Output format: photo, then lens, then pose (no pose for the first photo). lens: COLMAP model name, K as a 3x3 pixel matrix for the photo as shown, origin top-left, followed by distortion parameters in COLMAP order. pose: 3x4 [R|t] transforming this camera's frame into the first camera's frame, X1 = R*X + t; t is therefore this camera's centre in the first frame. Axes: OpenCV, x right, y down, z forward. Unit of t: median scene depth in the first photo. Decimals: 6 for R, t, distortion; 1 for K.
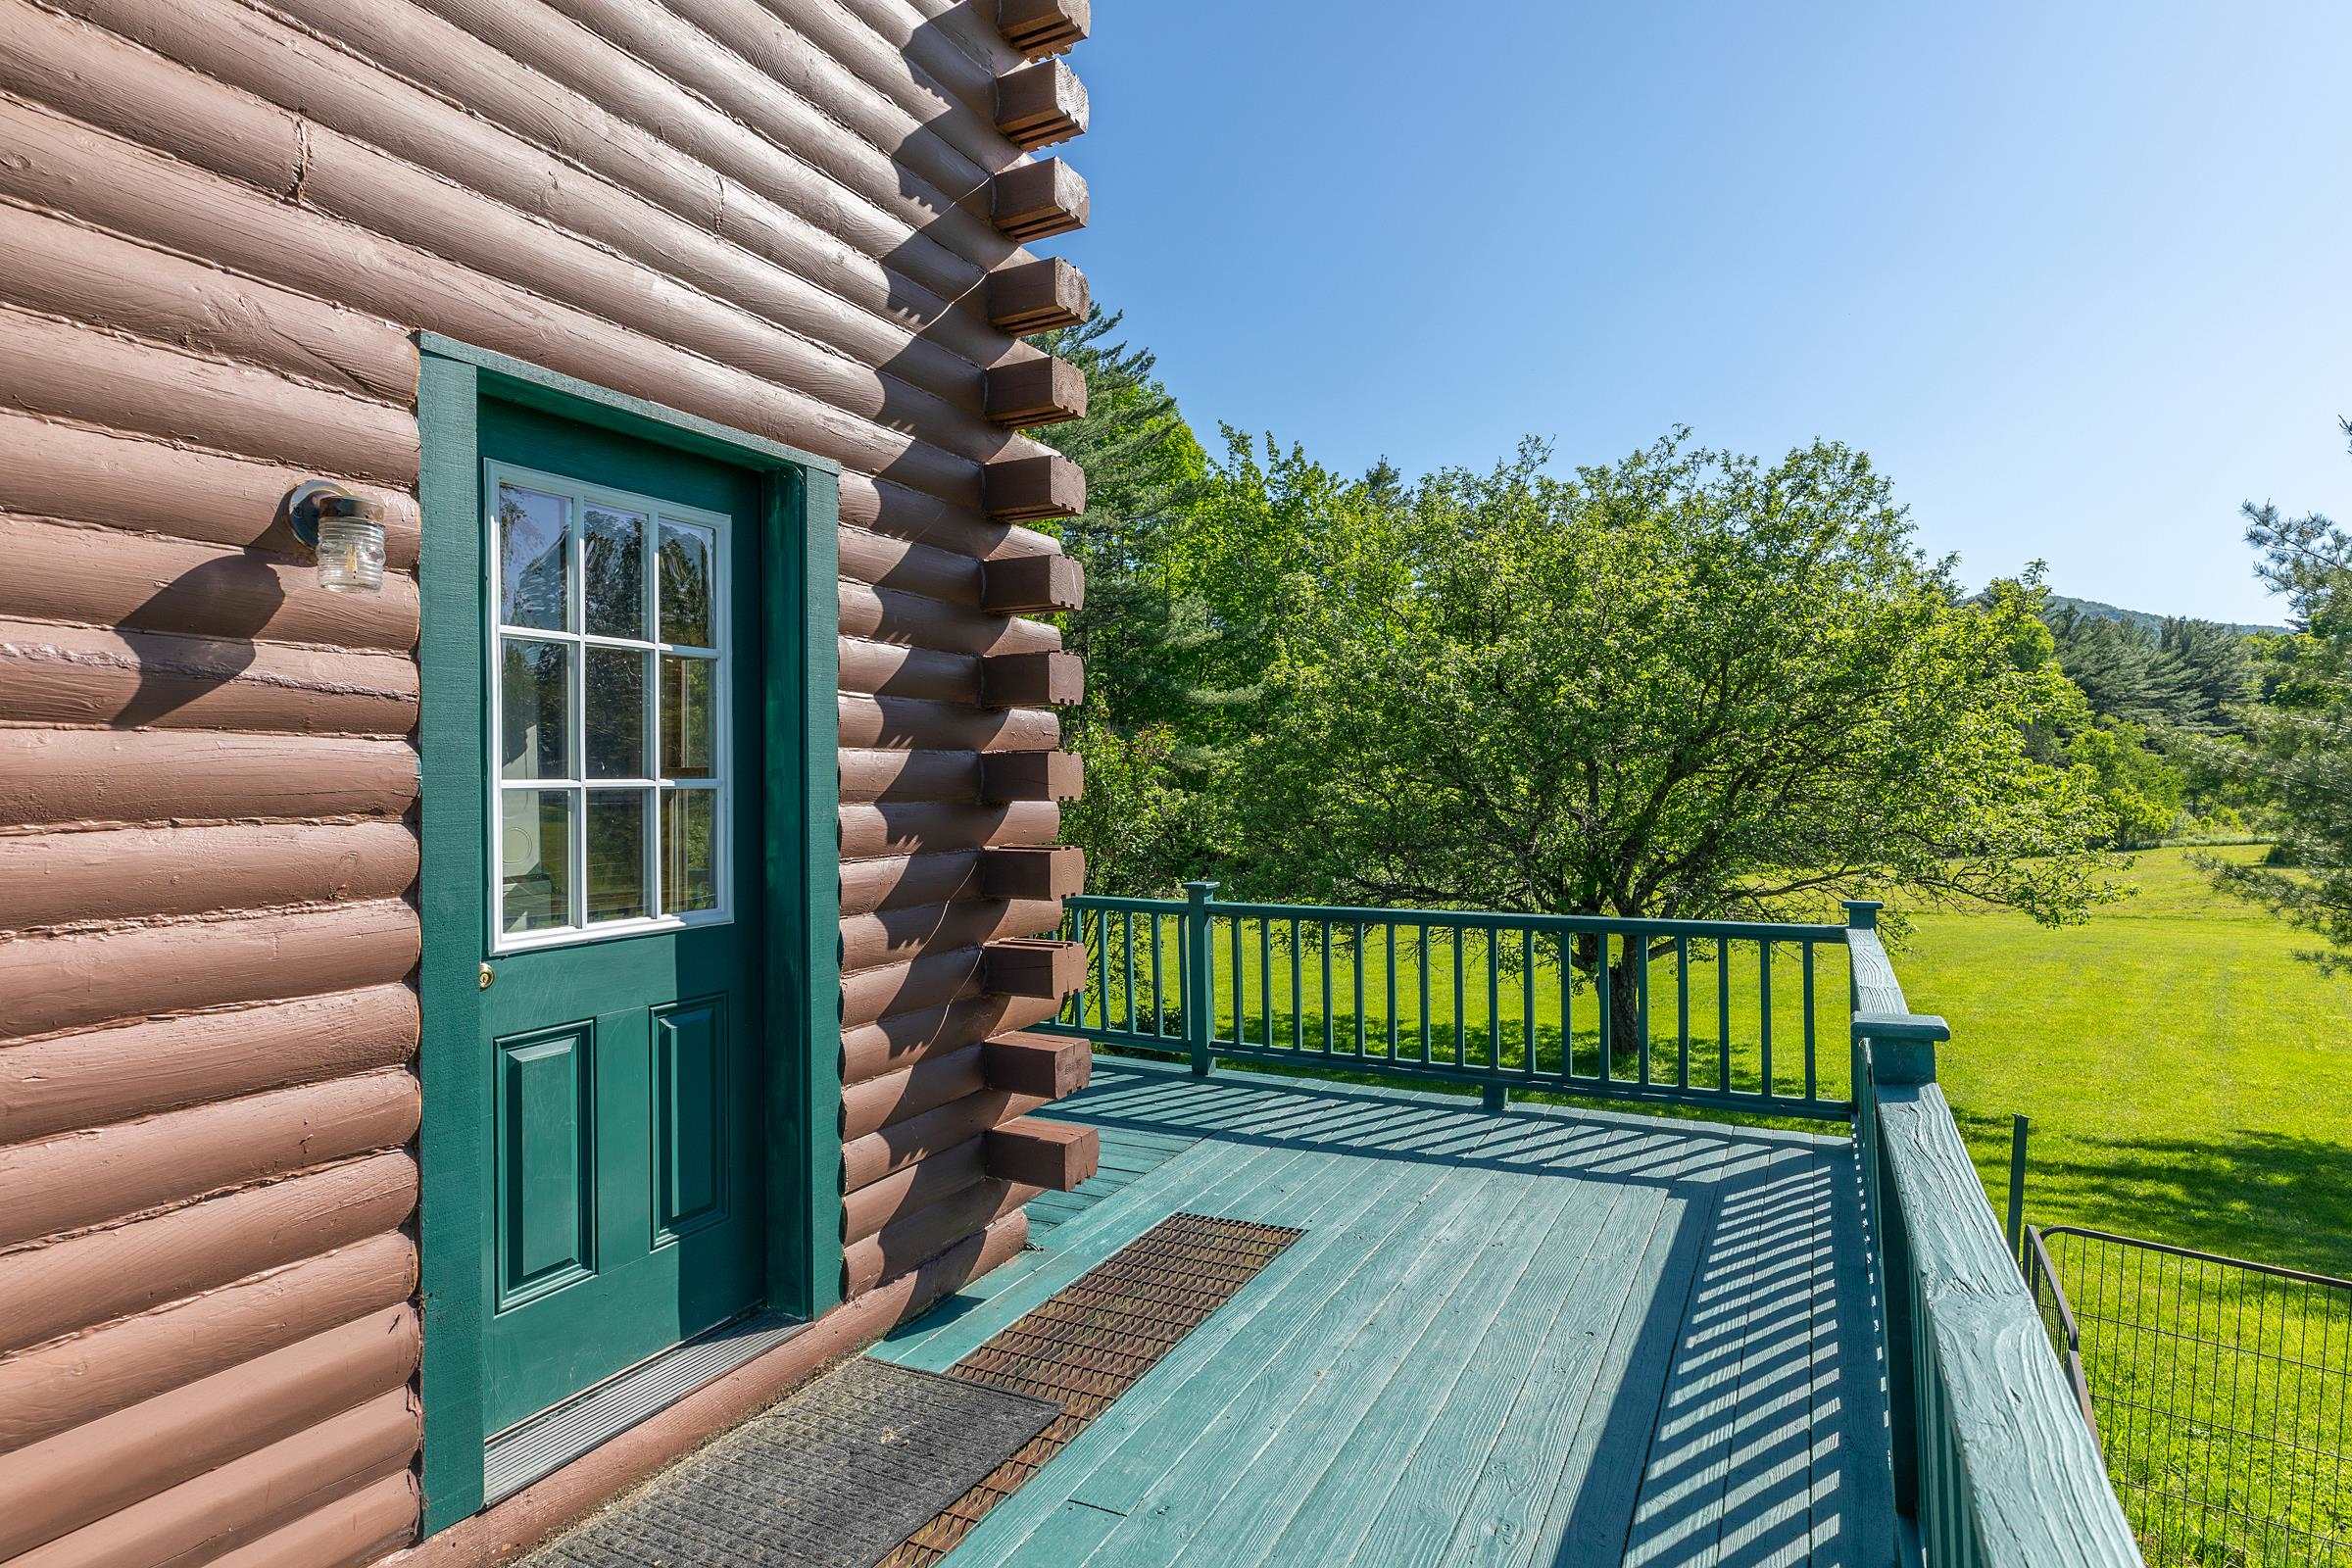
lens RADIAL K [[1216.7, 0, 1182.6], [0, 1216.7, 777.8], [0, 0, 1]] dist [0.005395, -0.000057]
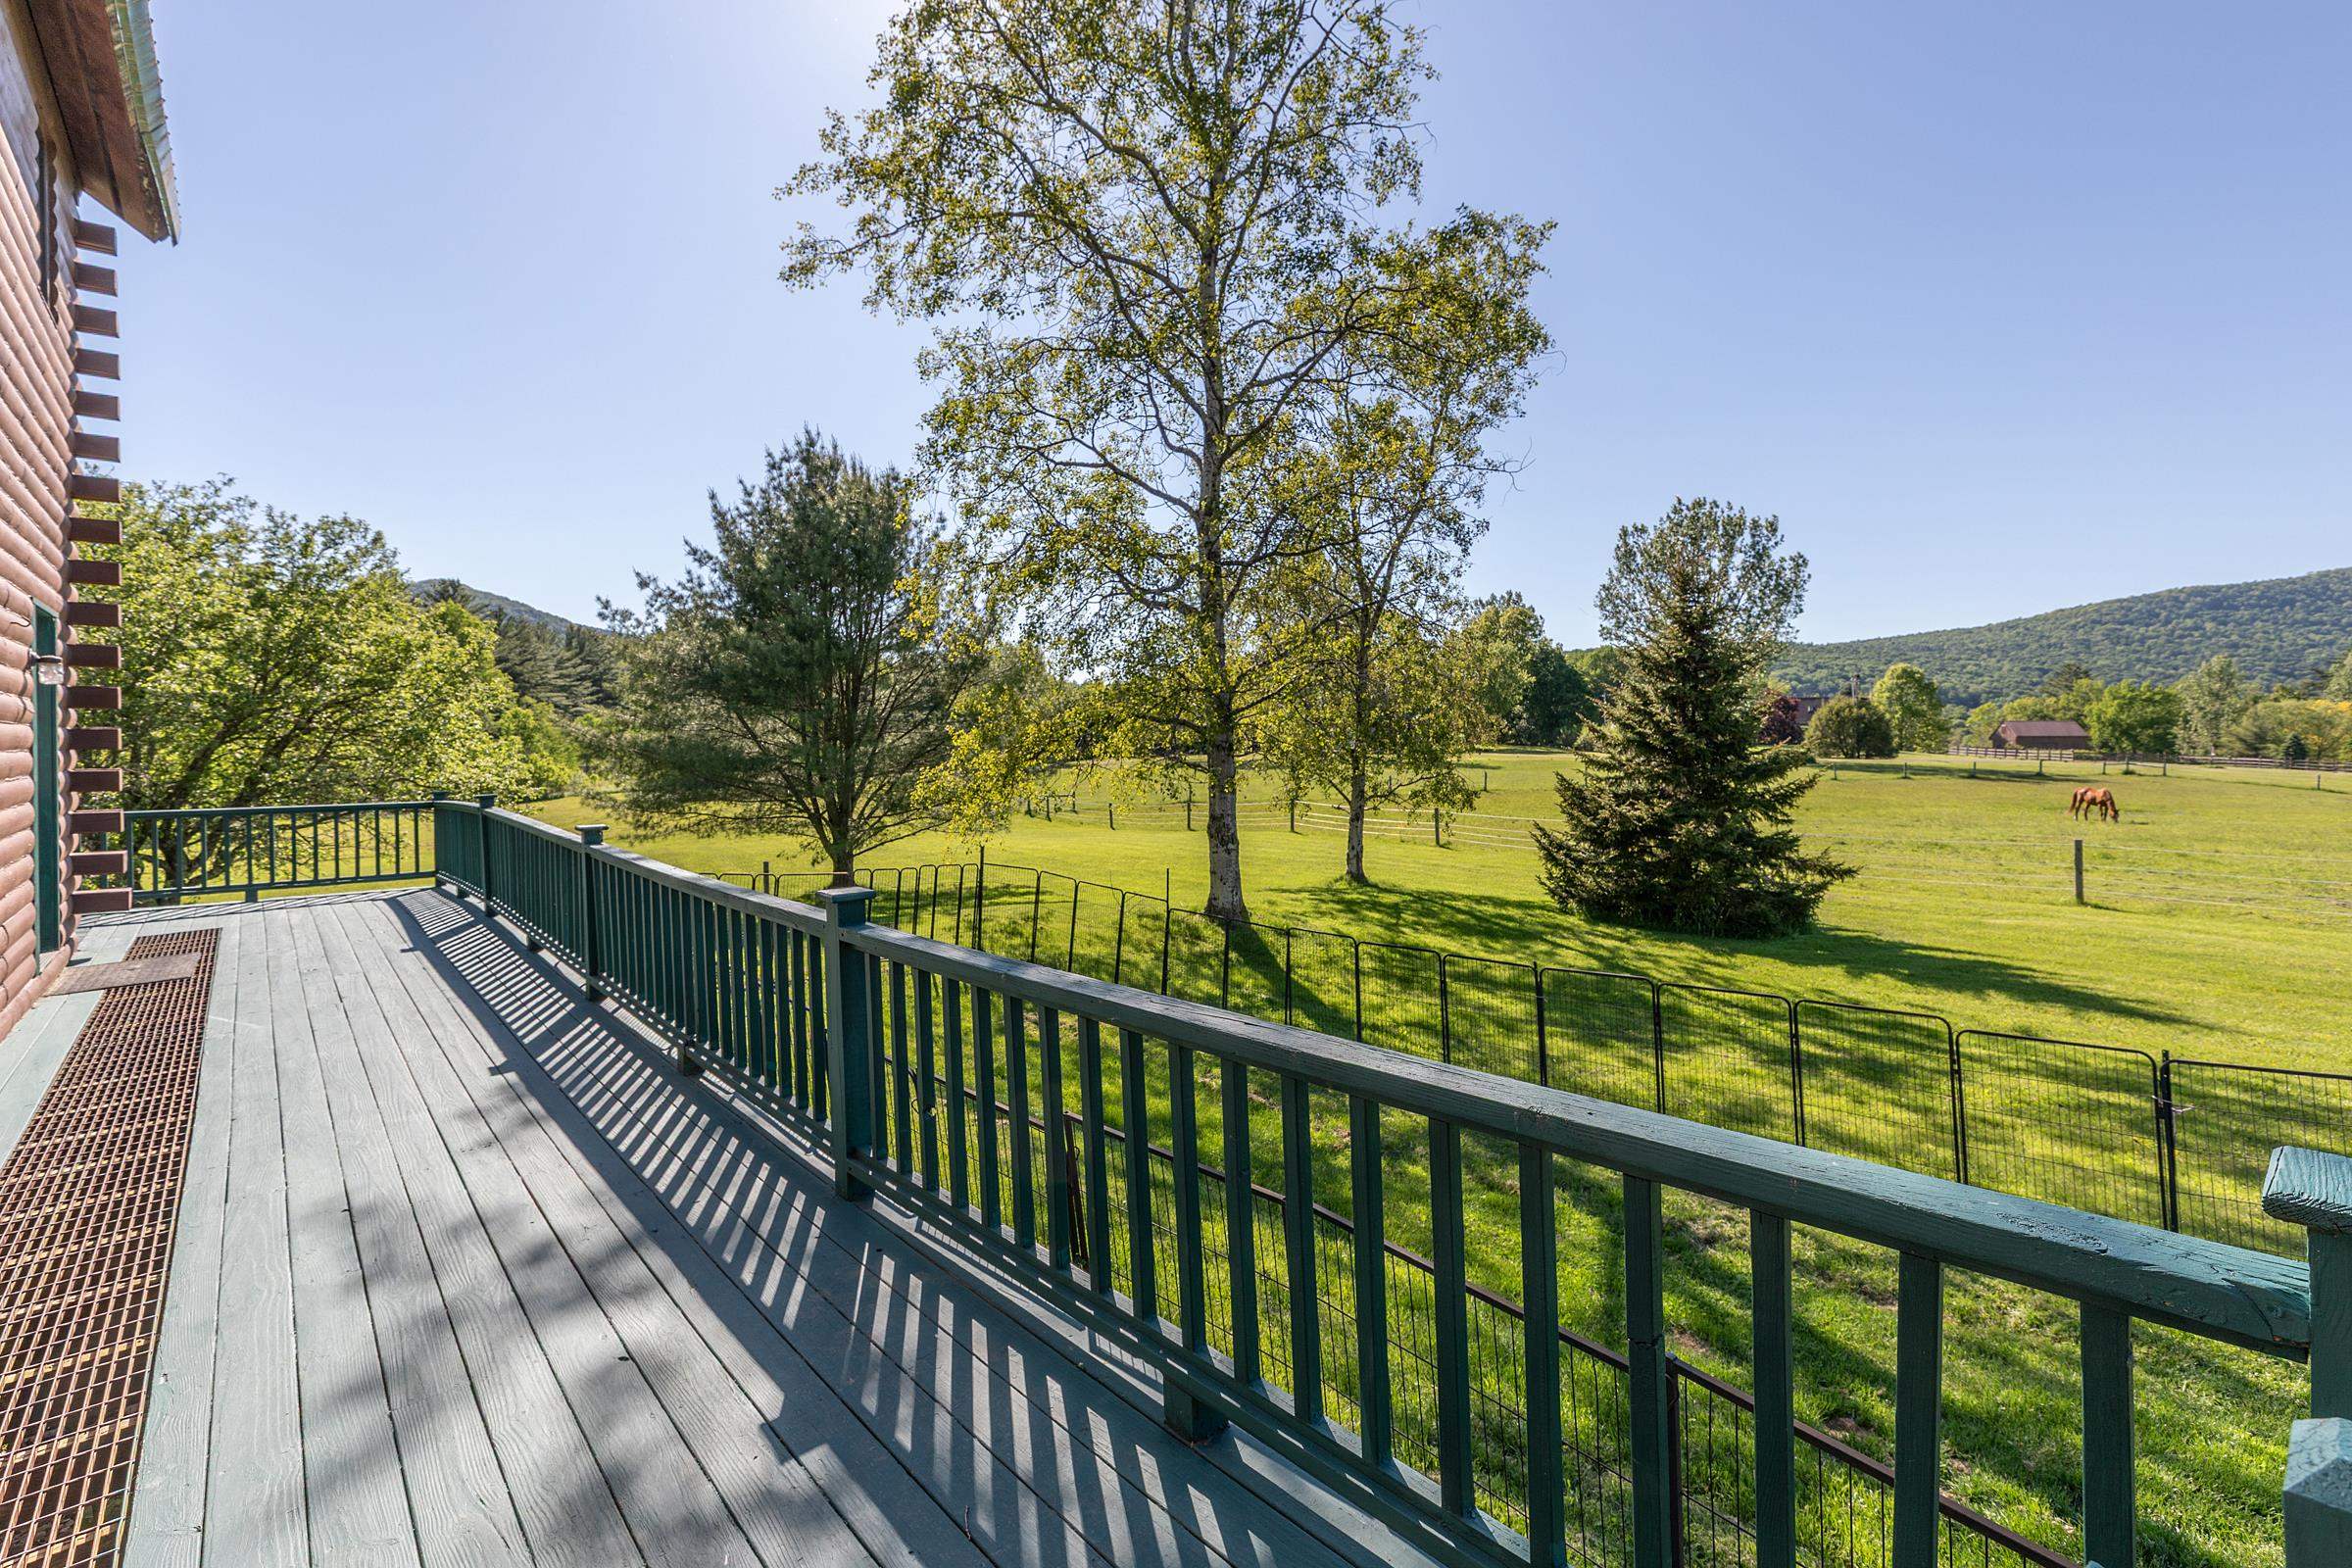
lens RADIAL K [[1068.8, 0, 1157.2], [0, 1068.8, 768.4], [0, 0, 1]] dist [0.006262, 0.001004]
pose [[0.381413, -0.014143, 0.924297, -0.226203], [-0.005573, 0.999830, 0.017599, 0.001185], [-0.924388, -0.011864, 0.381269, -0.297525]]
